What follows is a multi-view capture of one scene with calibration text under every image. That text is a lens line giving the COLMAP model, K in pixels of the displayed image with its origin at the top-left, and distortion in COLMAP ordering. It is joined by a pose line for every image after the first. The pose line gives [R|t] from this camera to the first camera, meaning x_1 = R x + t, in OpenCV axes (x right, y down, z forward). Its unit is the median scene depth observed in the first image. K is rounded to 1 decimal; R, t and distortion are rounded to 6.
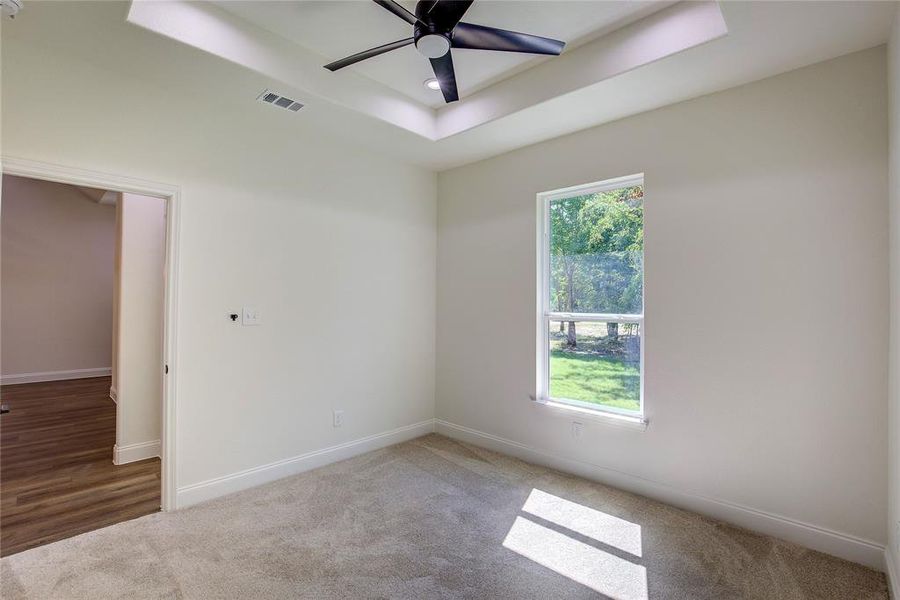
lens RADIAL K [[411.8, 0, 450.0], [0, 411.8, 300.0], [0, 0, 1]] dist [-0.027291, 0.000196]
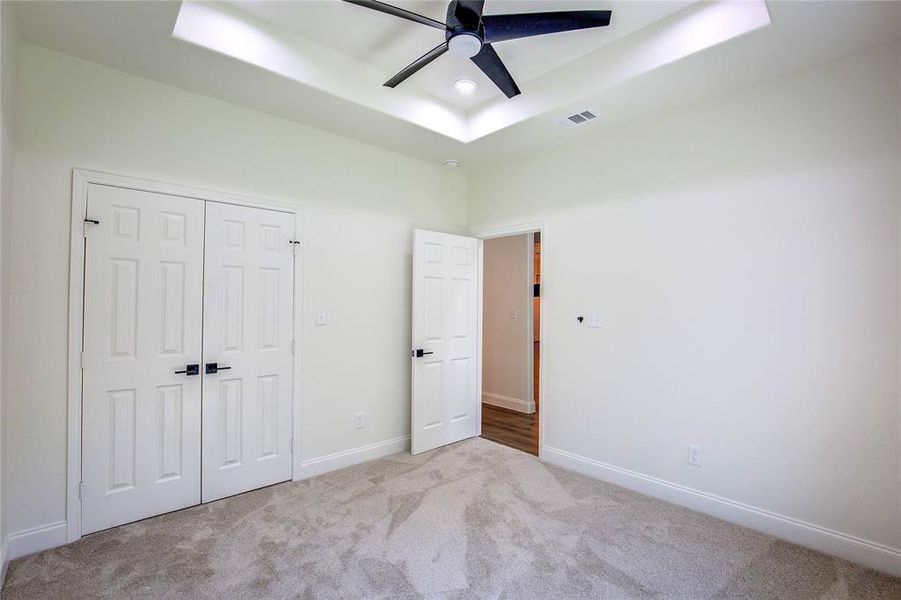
lens RADIAL K [[412.2, 0, 450.5], [0, 412.2, 300.0], [0, 0, 1]] dist [-0.027291, 0.000196]
pose [[-0.079696, -0.023177, -0.996550, 0.428608], [-0.000814, 0.999731, -0.023186, 0.010254], [0.996819, -0.001037, -0.079693, 0.477432]]
